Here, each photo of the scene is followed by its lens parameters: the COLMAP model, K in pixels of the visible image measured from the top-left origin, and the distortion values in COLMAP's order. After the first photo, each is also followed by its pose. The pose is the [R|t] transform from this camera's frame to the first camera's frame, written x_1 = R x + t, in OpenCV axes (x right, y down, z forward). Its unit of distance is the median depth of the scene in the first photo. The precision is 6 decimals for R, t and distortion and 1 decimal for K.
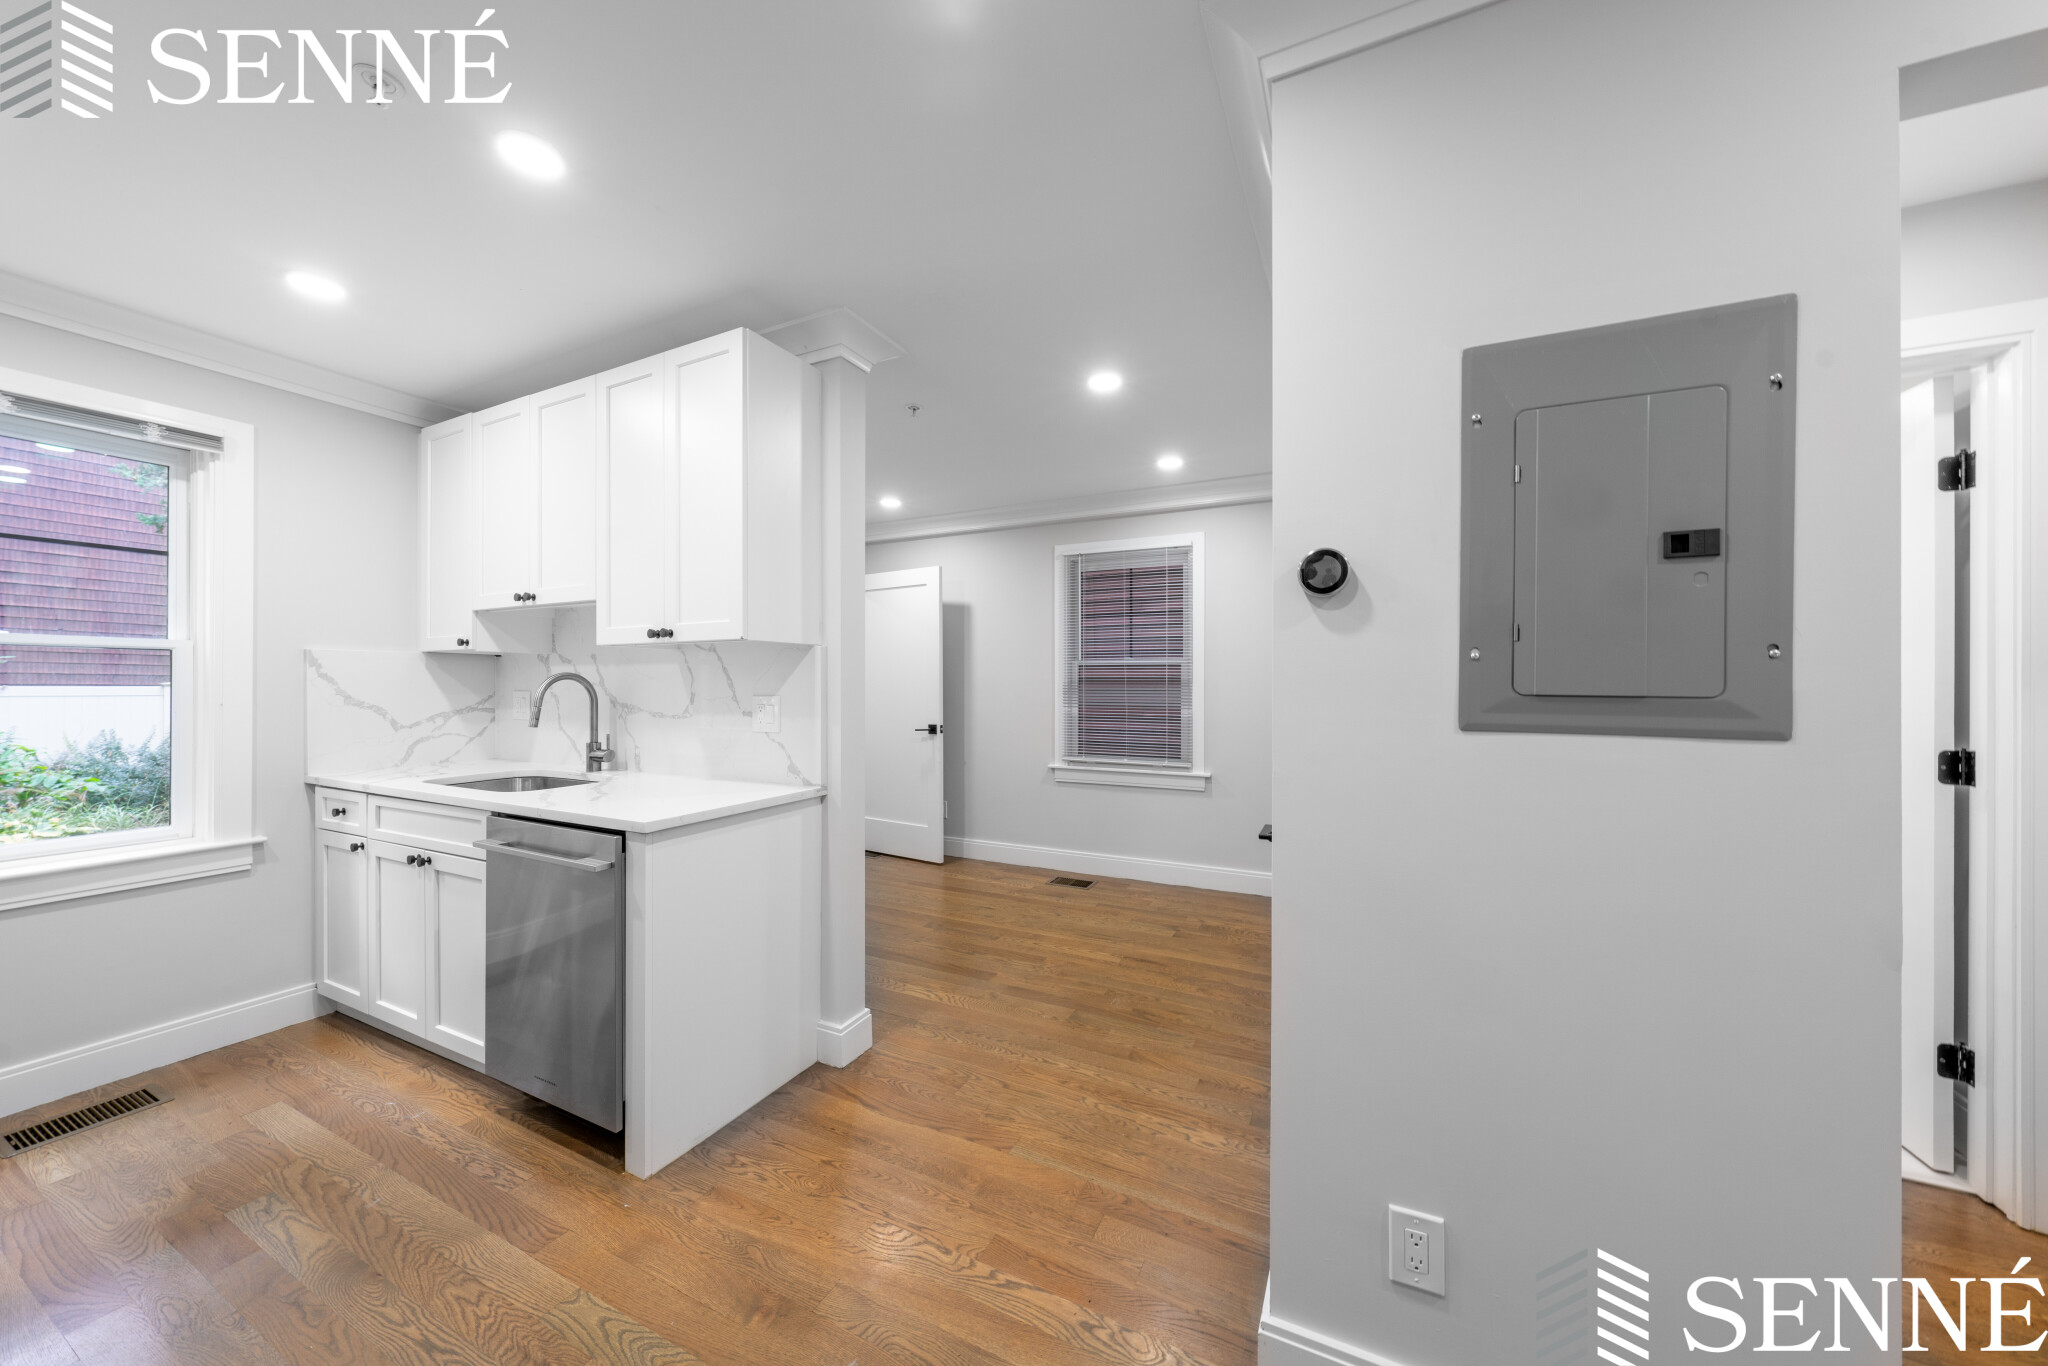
lens RADIAL K [[684.3, 0, 1026.2], [0, 684.3, 683.4], [0, 0, 1]] dist [-0.004024, 0.000165]
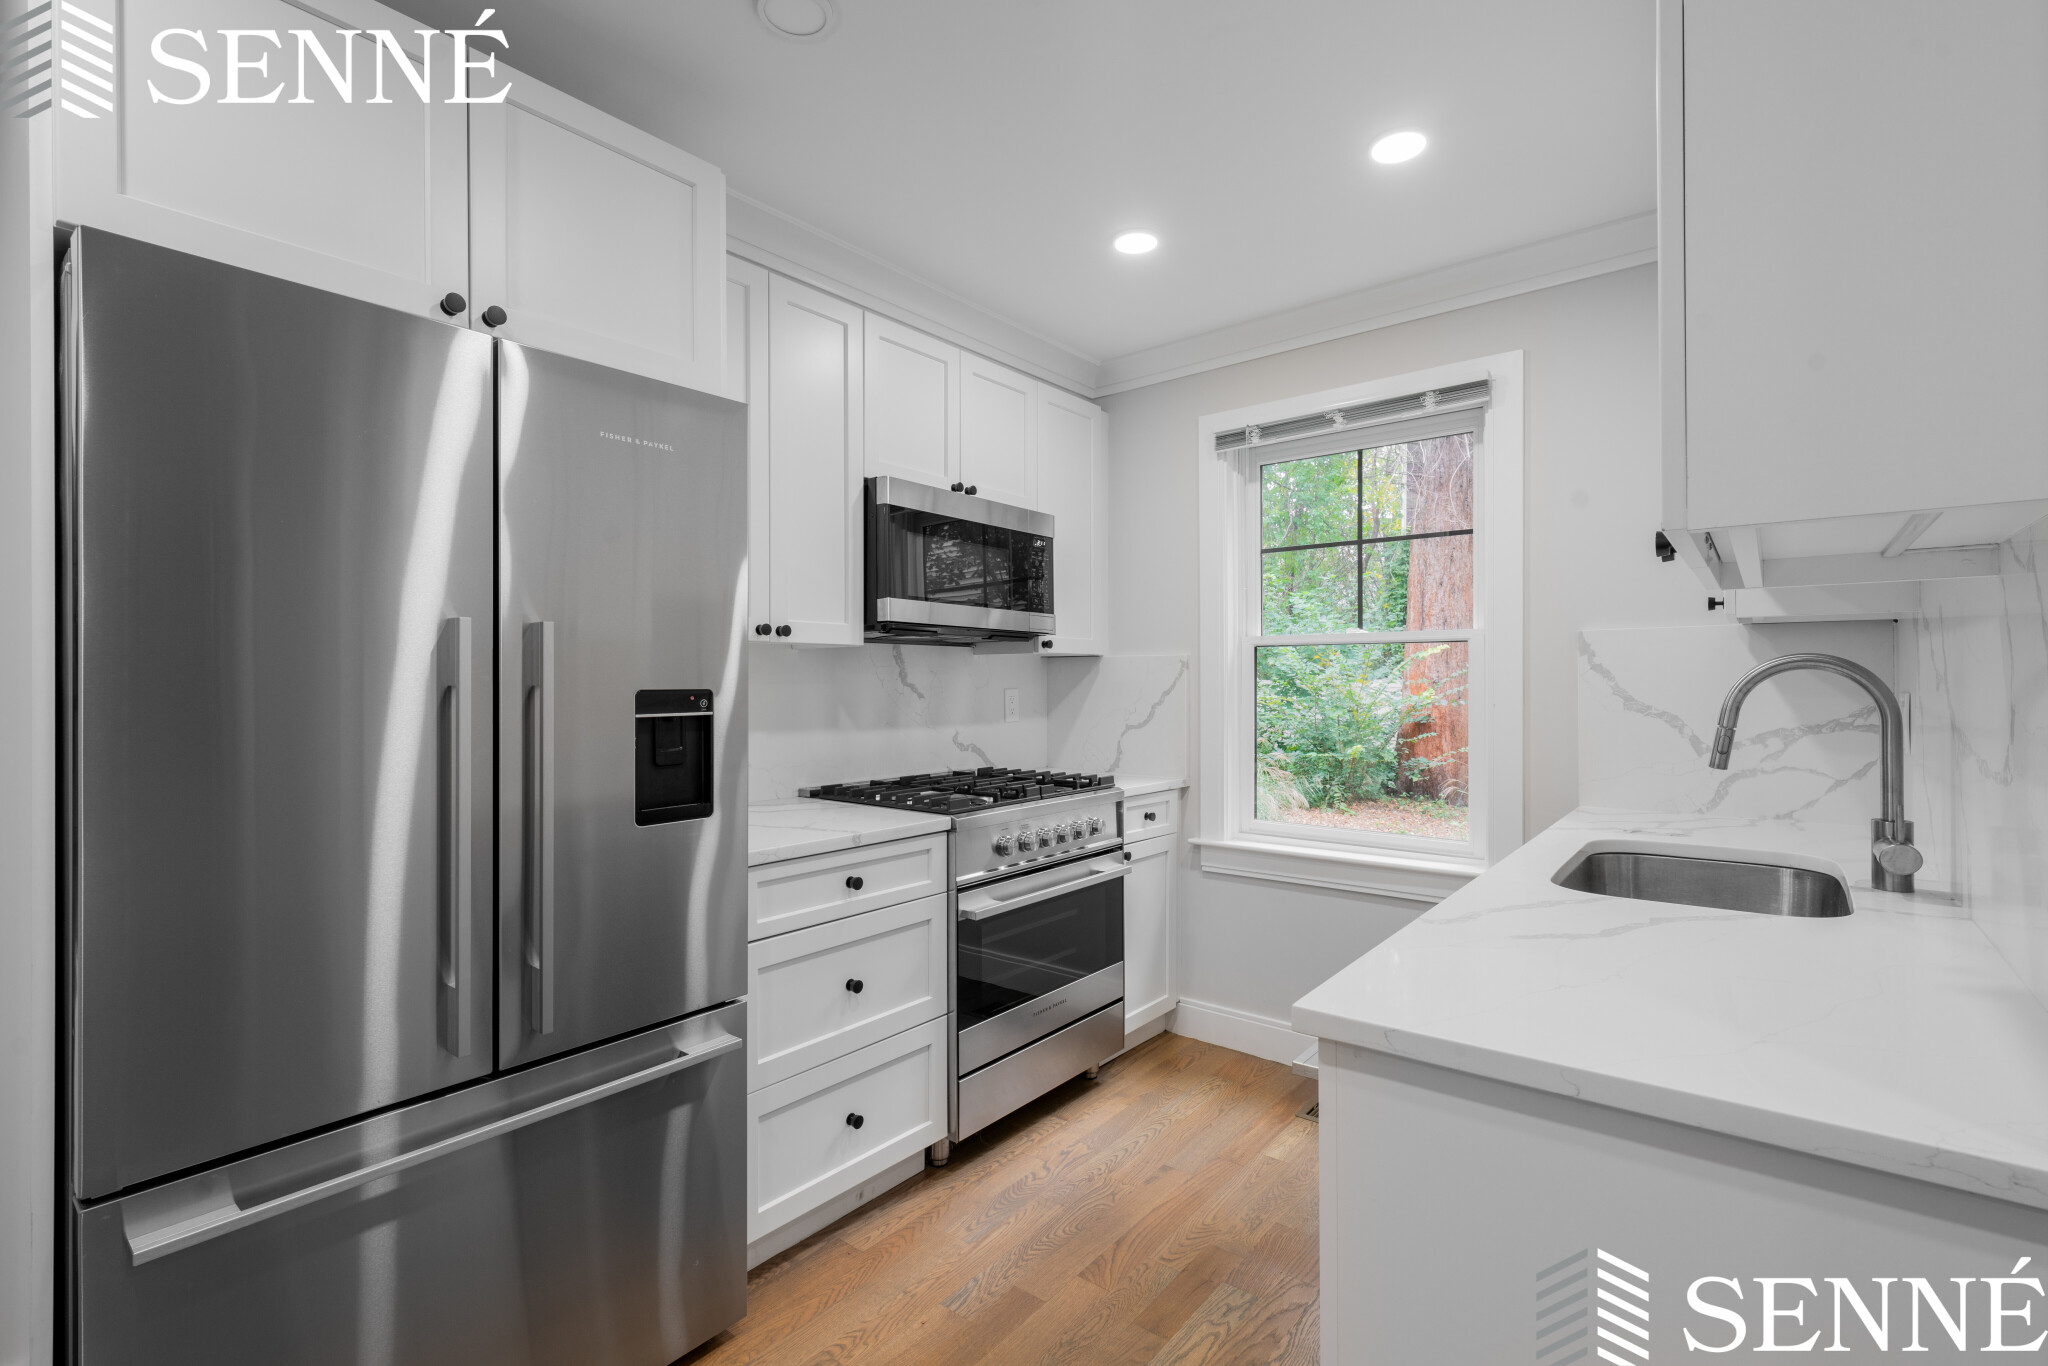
lens RADIAL K [[925.1, 0, 1021.3], [0, 925.1, 682.8], [0, 0, 1]] dist [0.000266, -0.000461]
pose [[-0.224720, 0.003222, -0.974418, 0.030747], [0.006752, 0.999976, 0.001750, -0.001363], [0.974400, -0.006186, -0.224737, 0.644190]]
